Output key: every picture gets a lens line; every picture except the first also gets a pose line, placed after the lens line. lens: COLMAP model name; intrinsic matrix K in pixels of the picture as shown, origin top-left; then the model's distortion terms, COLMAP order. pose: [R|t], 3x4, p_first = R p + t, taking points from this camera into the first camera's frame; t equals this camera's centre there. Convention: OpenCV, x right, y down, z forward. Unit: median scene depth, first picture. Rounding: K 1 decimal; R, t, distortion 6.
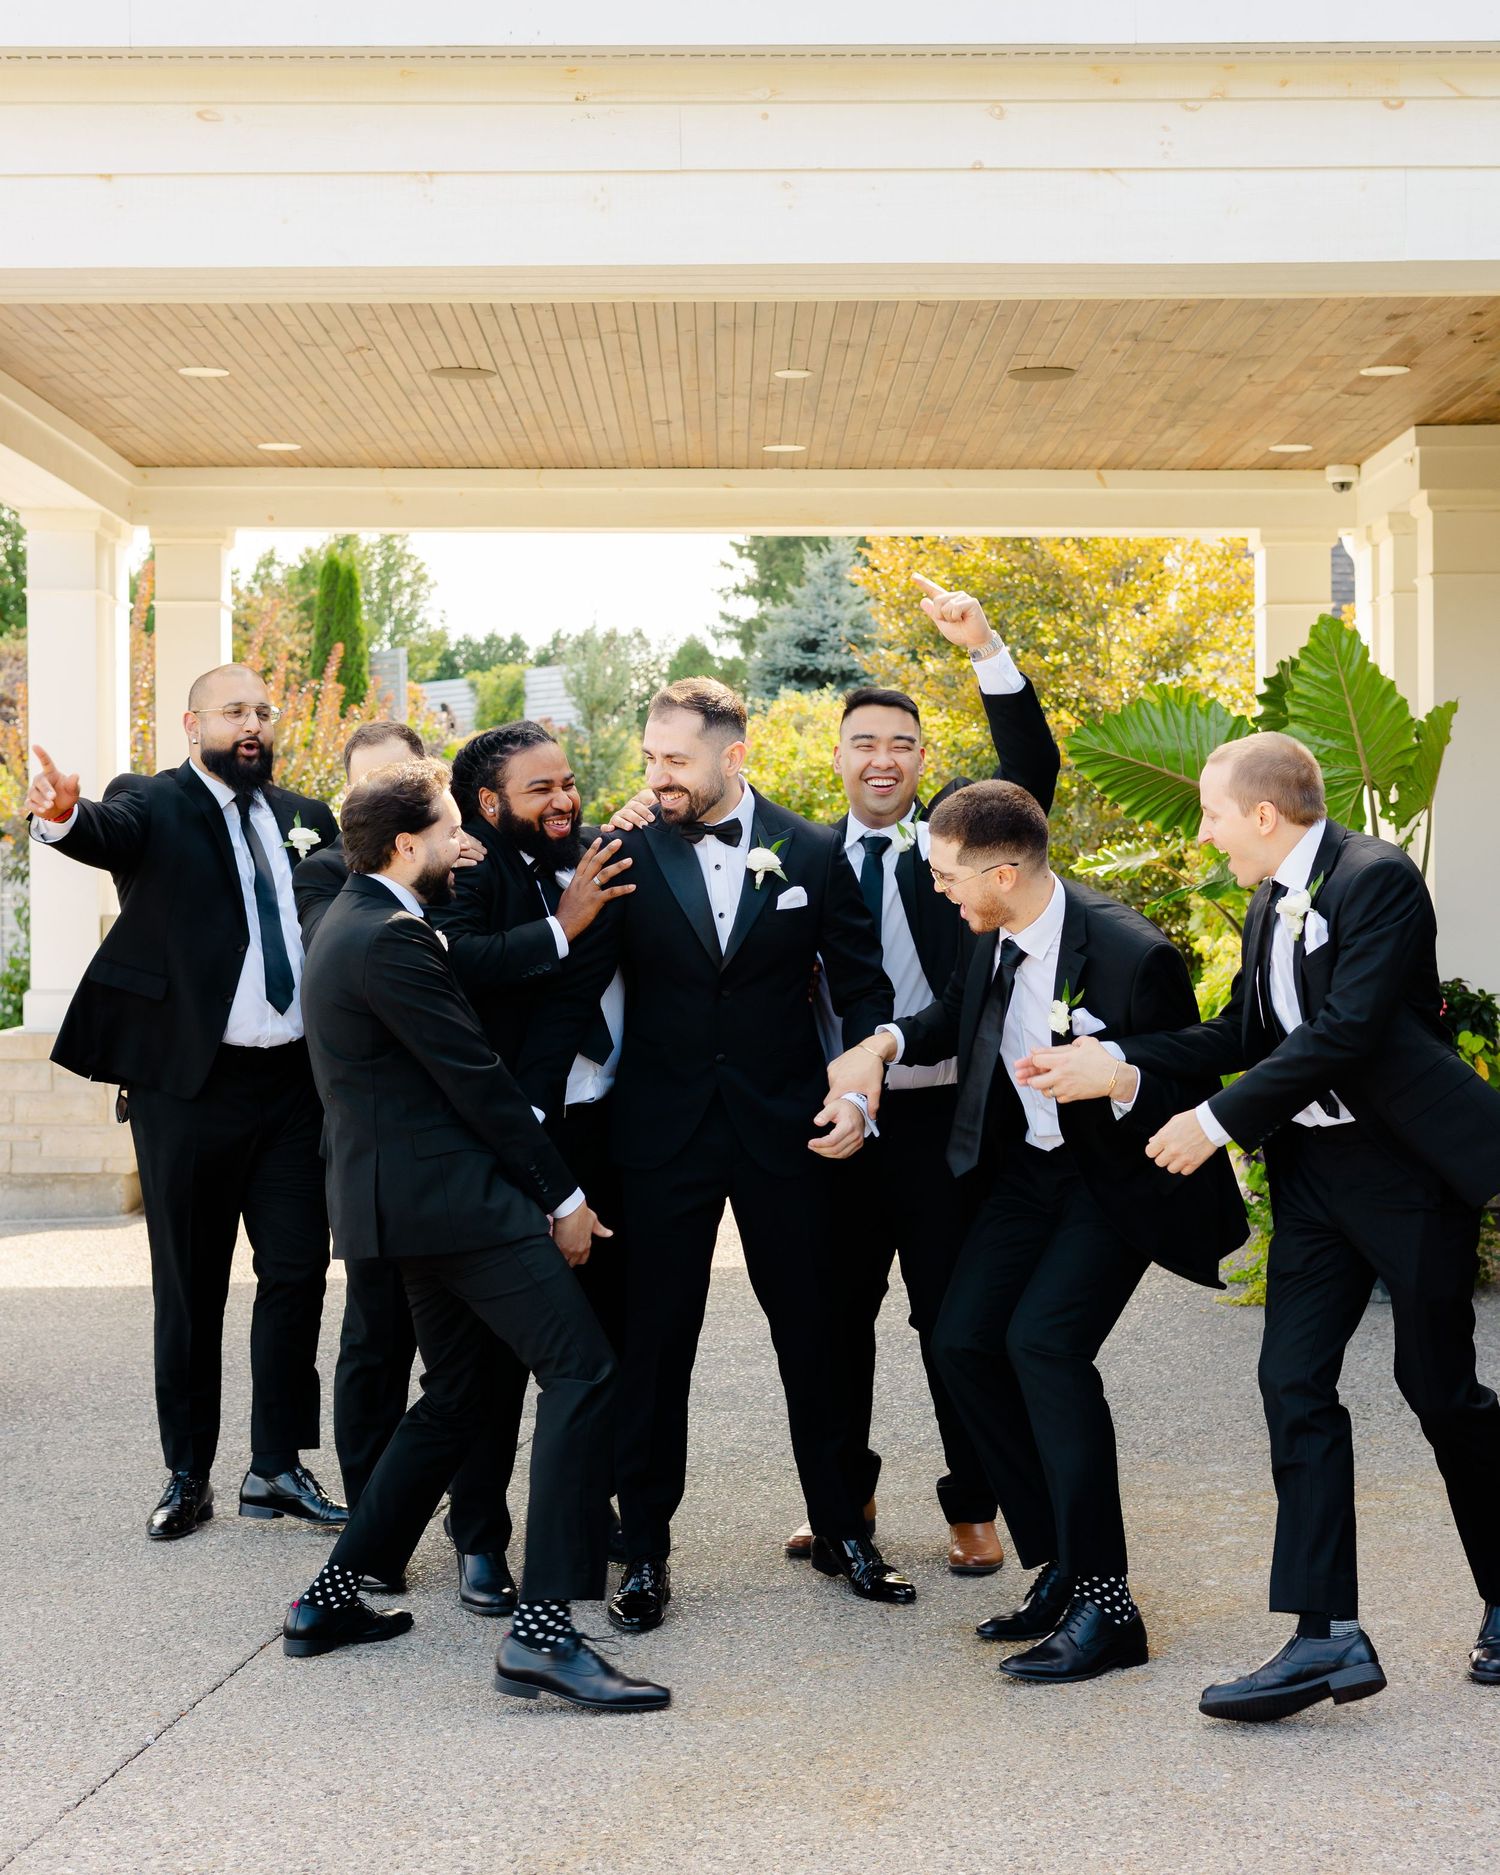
lens RADIAL K [[3342.0, 0, 786.2], [0, 3342.0, 846.6], [0, 0, 1]] dist [0.003774, 0.073500]
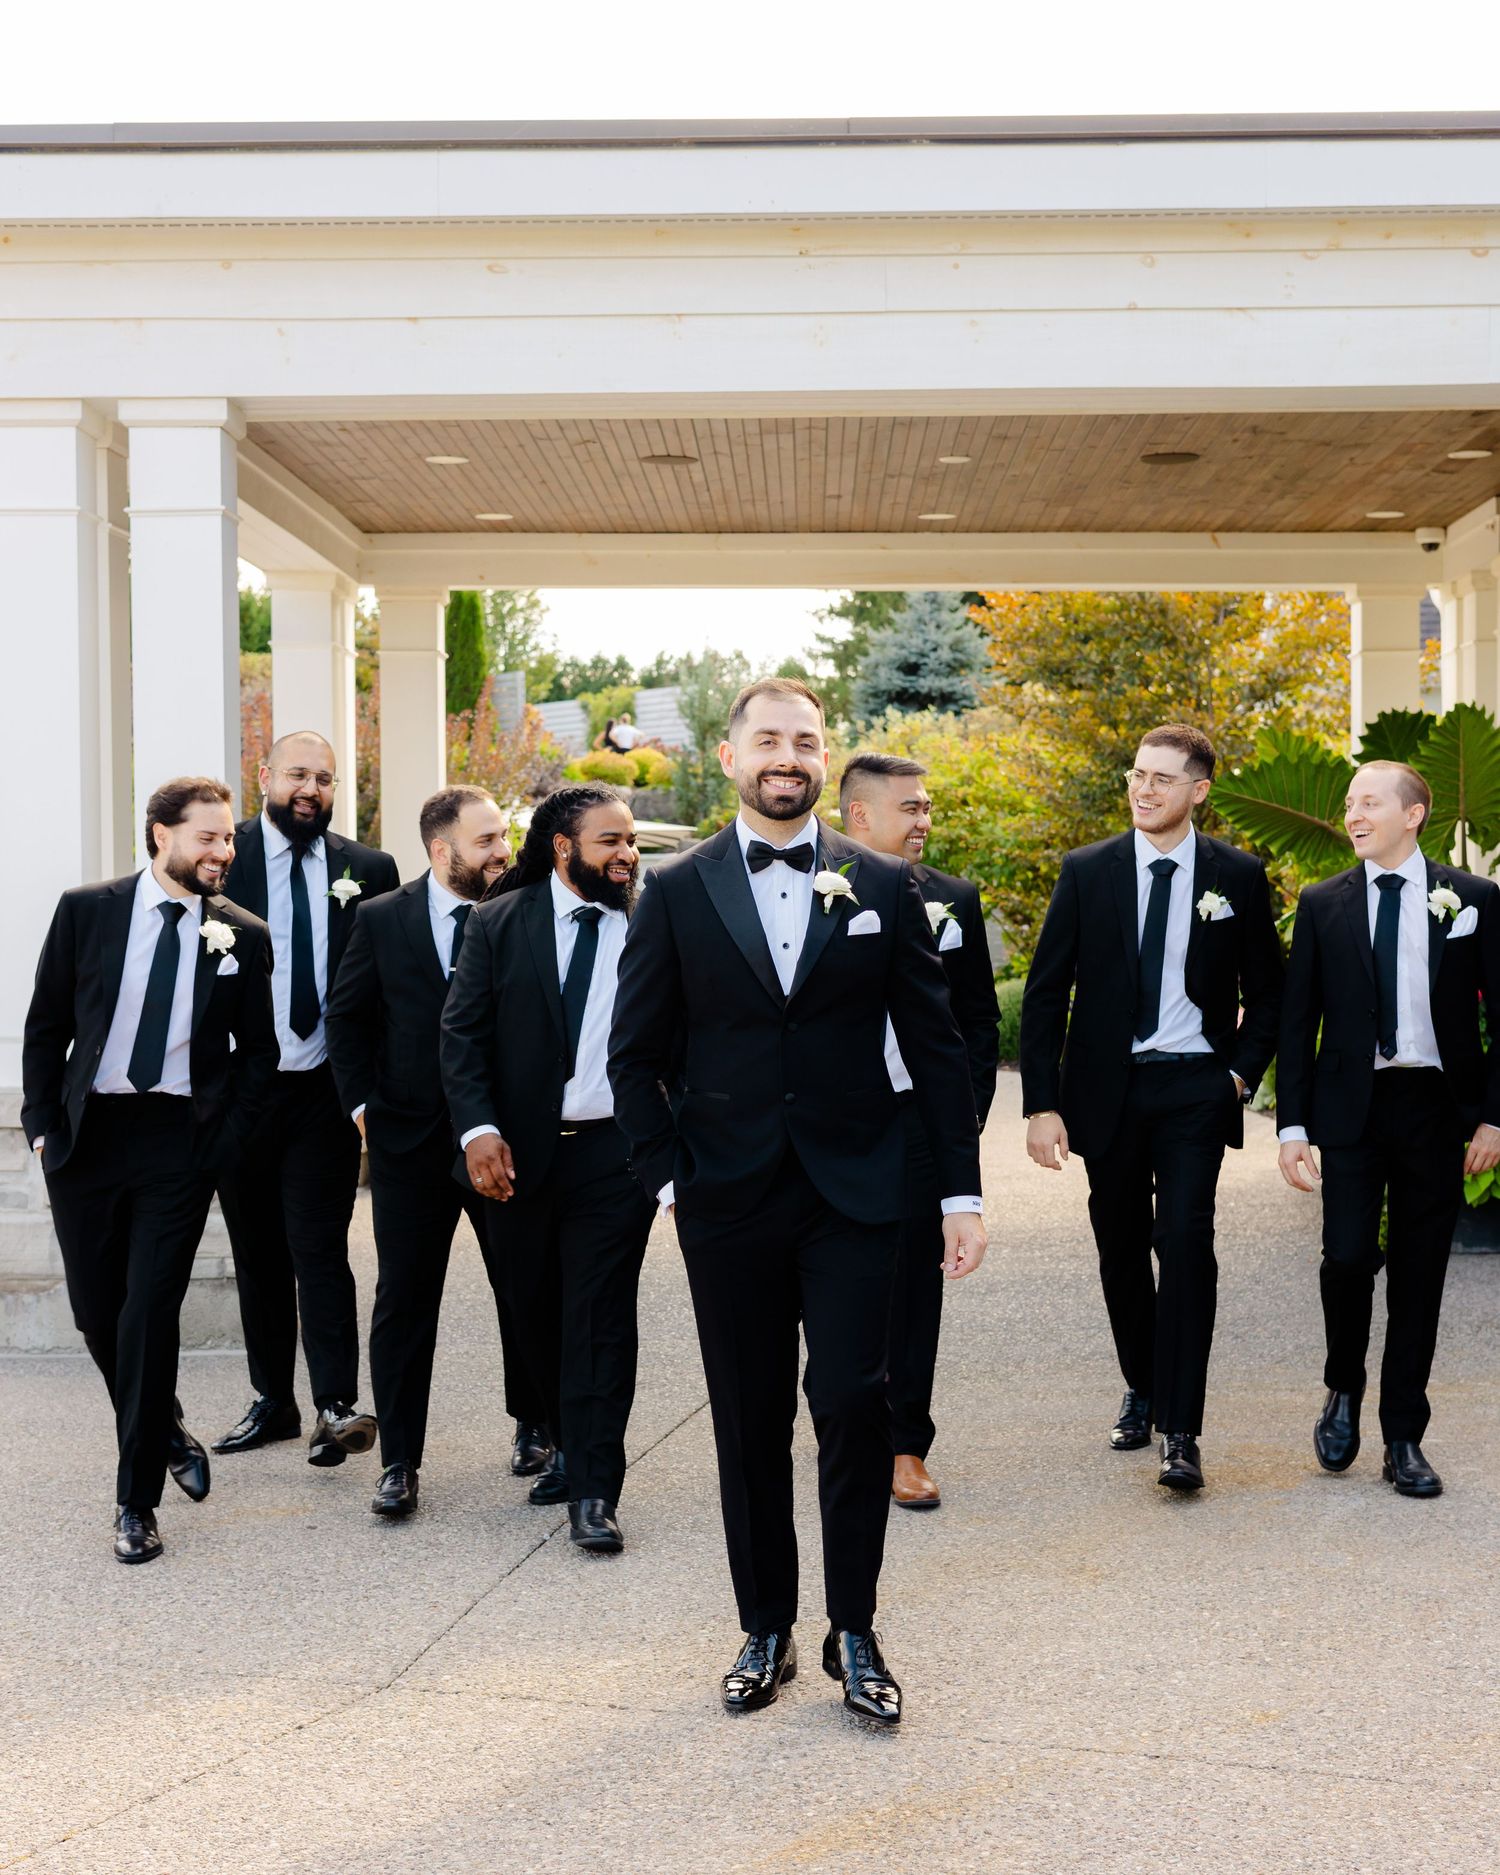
lens RADIAL K [[3406.5, 0, 745.8], [0, 3406.5, 973.8], [0, 0, 1]] dist [0.002179, 0.140815]
pose [[0.999555, 0.000435, -0.029814, -0.031303], [0.000585, 0.999415, 0.034192, -0.003435], [0.029811, -0.034194, 0.998970, -0.166360]]
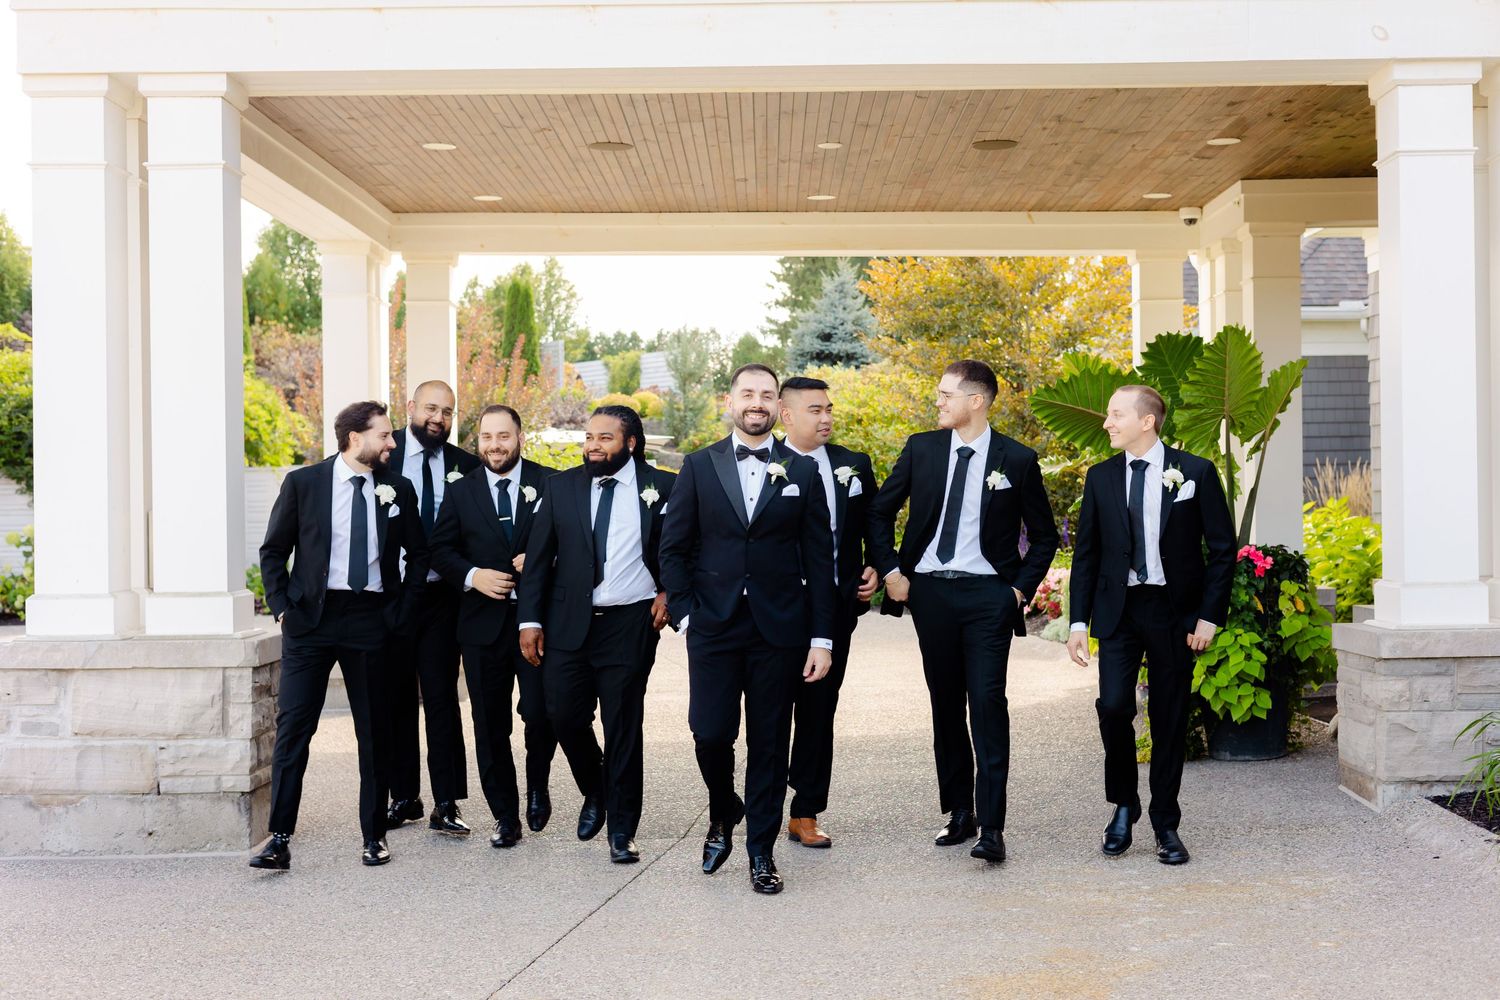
lens RADIAL K [[2153.4, 0, 781.6], [0, 2153.4, 463.1], [0, 0, 1]] dist [-0.000029, 0.078520]
pose [[0.999945, -0.003758, -0.009788, -0.009645], [0.003712, 0.999982, -0.004668, 0.005447], [0.009805, 0.004631, 0.999941, 0.026706]]
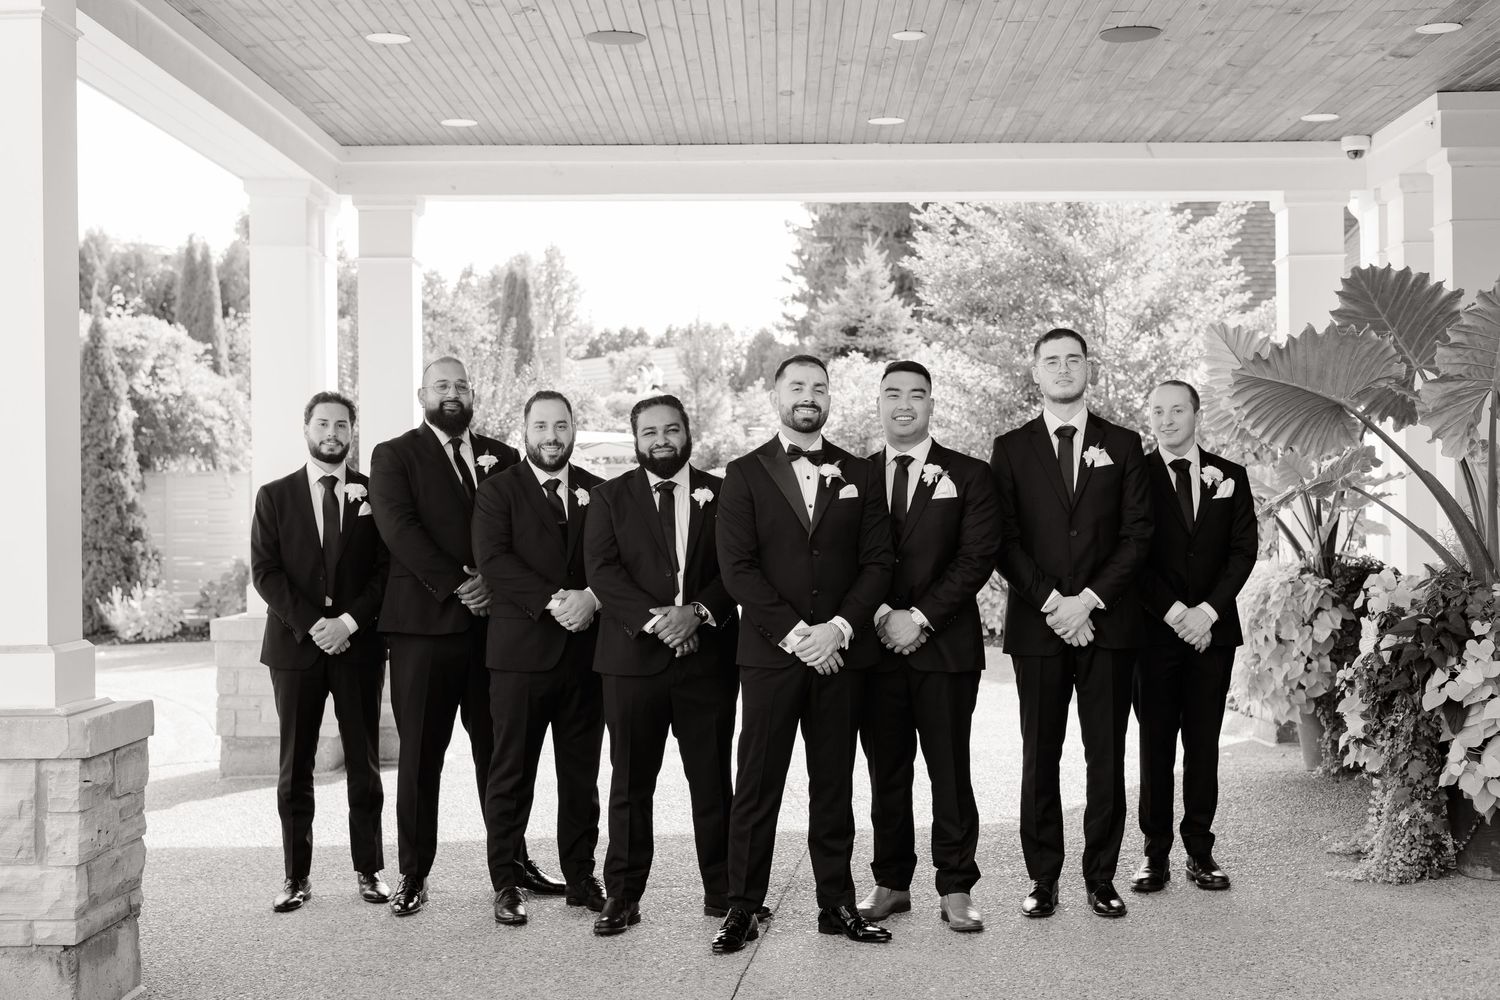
lens RADIAL K [[2136.7, 0, 754.5], [0, 2136.7, 461.0], [0, 0, 1]] dist [-0.003075, 0.069559]
pose [[0.999699, -0.003226, -0.024319, -0.029407], [0.002990, 0.999948, -0.009745, 0.007878], [0.024349, 0.009669, 0.999657, 0.249929]]
